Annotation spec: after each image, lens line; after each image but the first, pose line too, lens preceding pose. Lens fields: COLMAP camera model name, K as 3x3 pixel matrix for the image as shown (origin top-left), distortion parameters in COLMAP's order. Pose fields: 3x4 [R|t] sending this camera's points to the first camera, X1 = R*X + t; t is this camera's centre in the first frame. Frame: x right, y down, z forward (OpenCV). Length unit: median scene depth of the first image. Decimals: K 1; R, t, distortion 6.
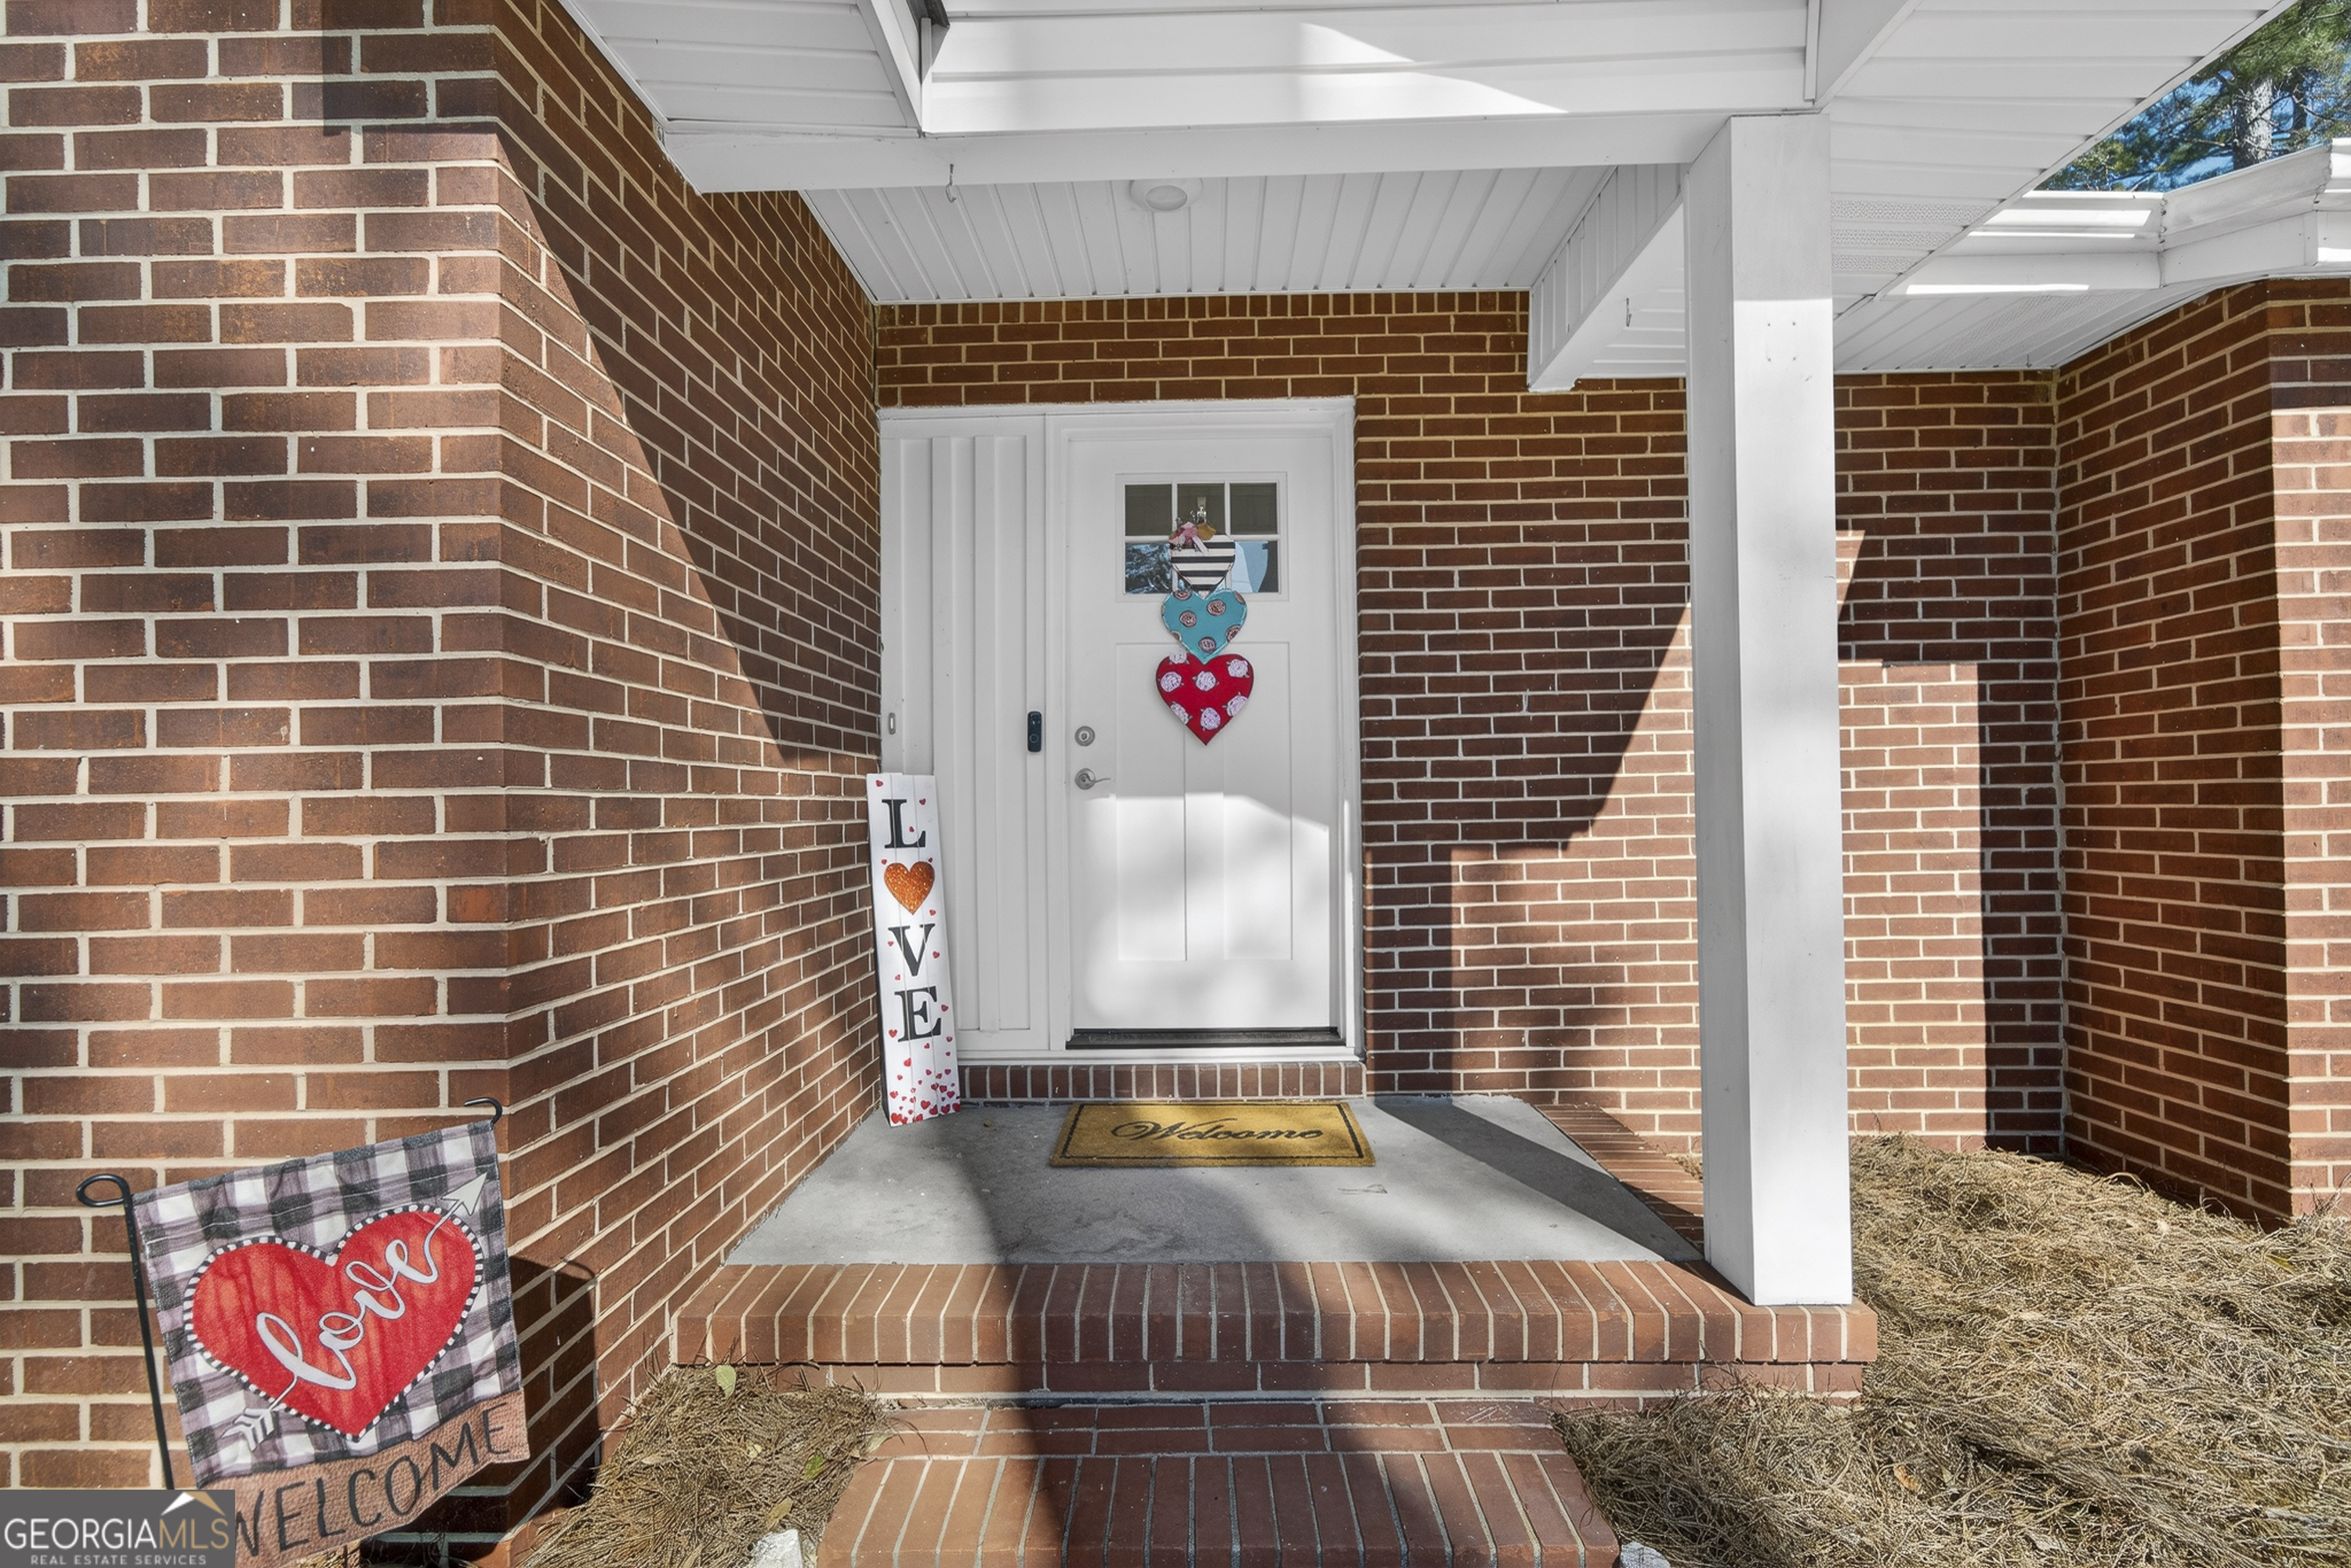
lens RADIAL K [[887.1, 0, 1175.5], [0, 887.1, 784.0], [0, 0, 1]] dist [-0.000894, -0.000291]
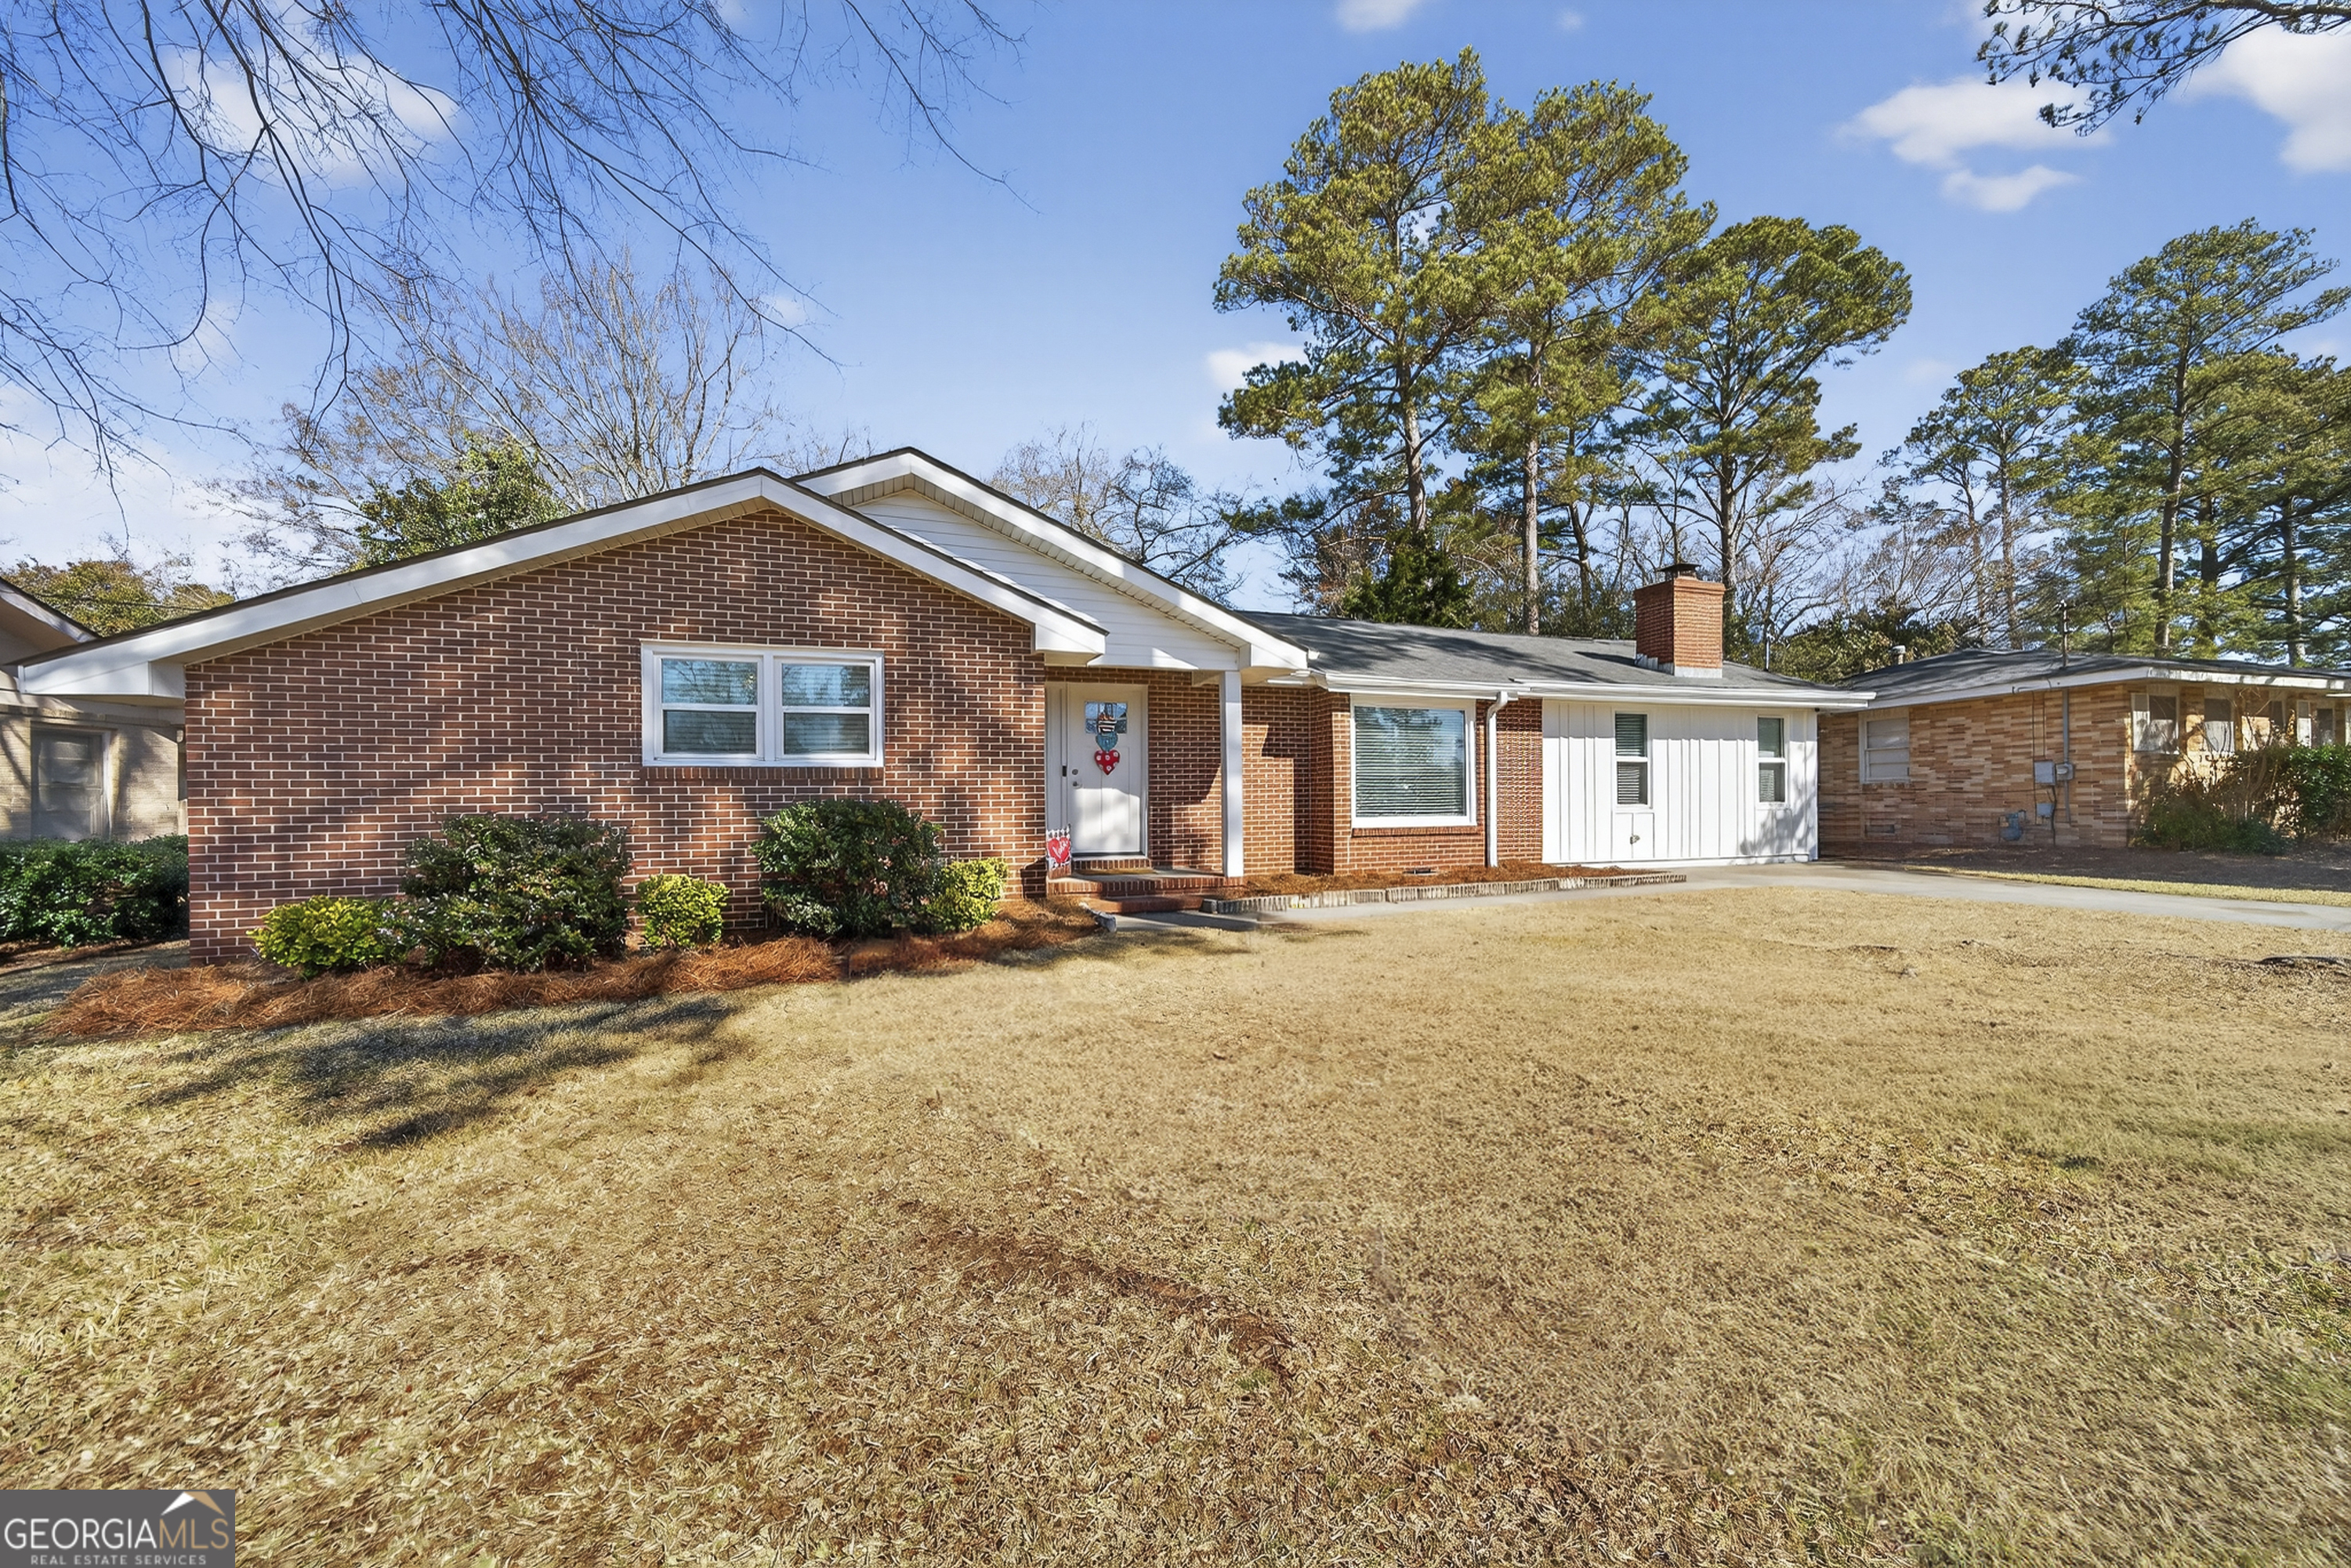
lens RADIAL K [[908.4, 0, 1165.7], [0, 908.4, 795.9], [0, 0, 1]] dist [-0.003652, -0.000092]
pose [[0.950883, 0.008521, 0.309433, -0.935429], [-0.013267, 0.999824, 0.013236, -0.010597], [-0.309266, -0.016691, 0.950829, -2.762009]]
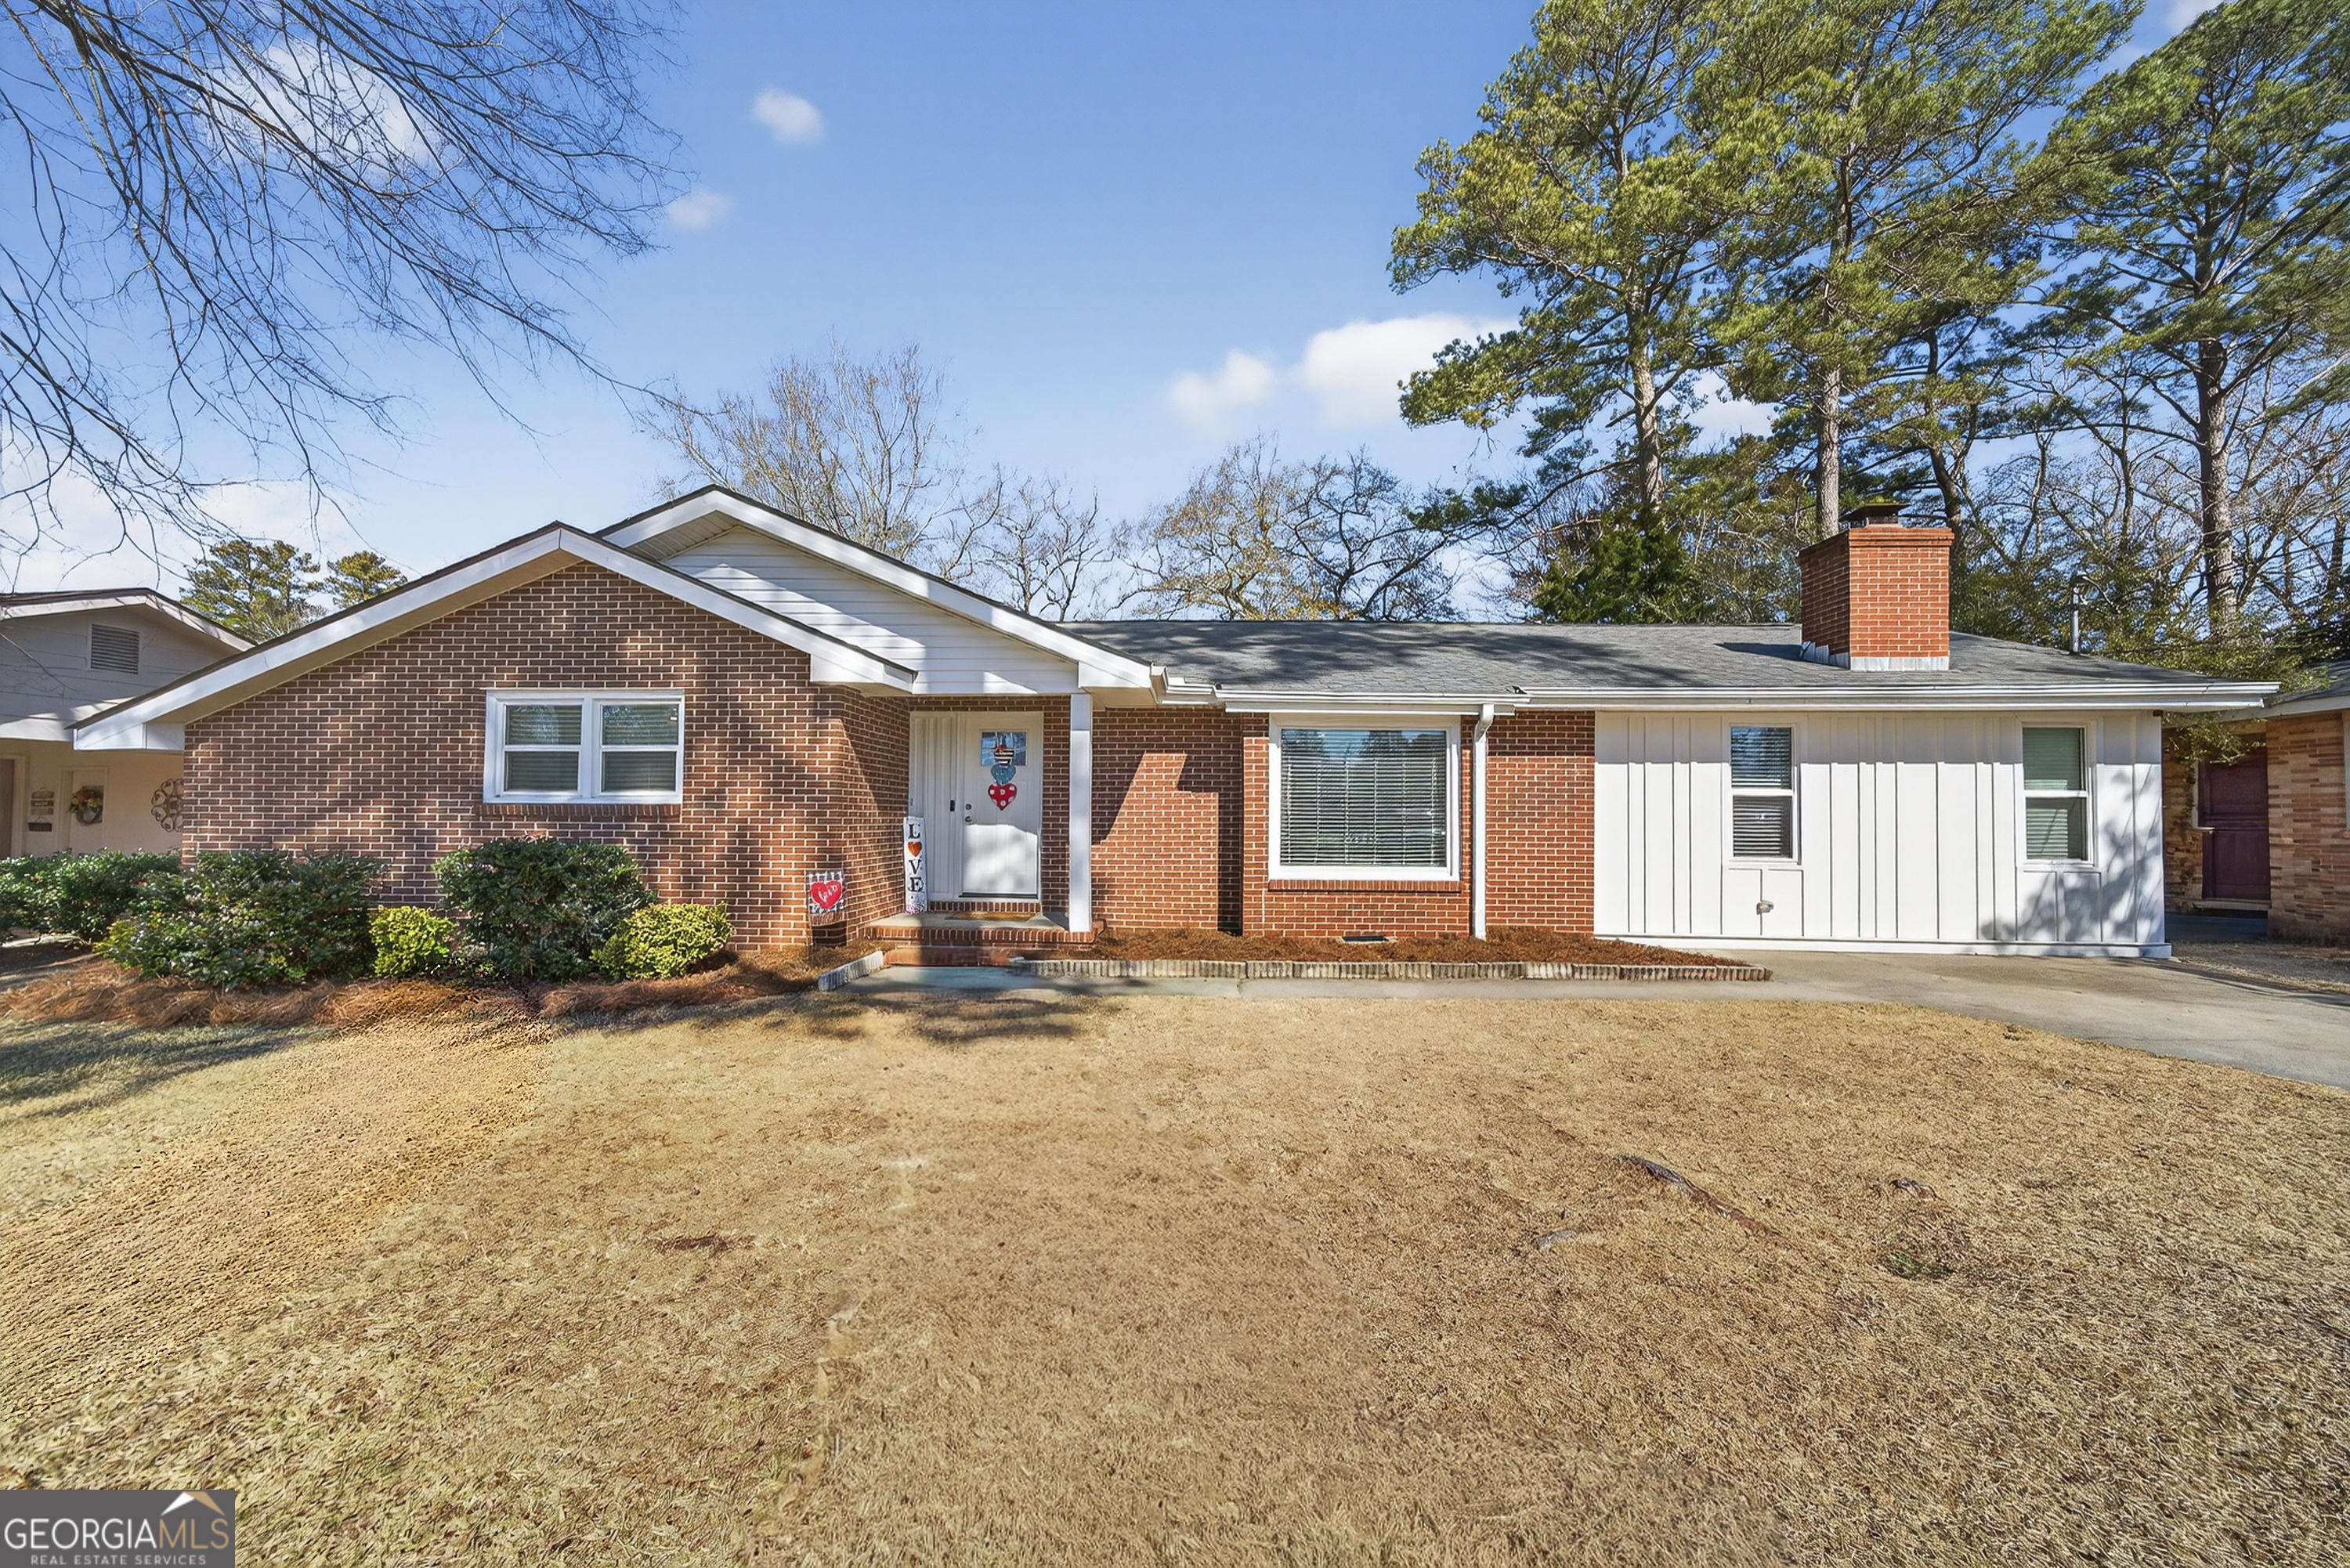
lens RADIAL K [[886.7, 0, 1175.0], [0, 886.7, 784.0], [0, 0, 1]] dist [-0.000894, -0.000291]
pose [[0.995873, 0.020030, -0.088515, 1.023981], [-0.021203, 0.999699, -0.012339, -0.121902], [0.088241, 0.014165, 0.995998, -2.392142]]
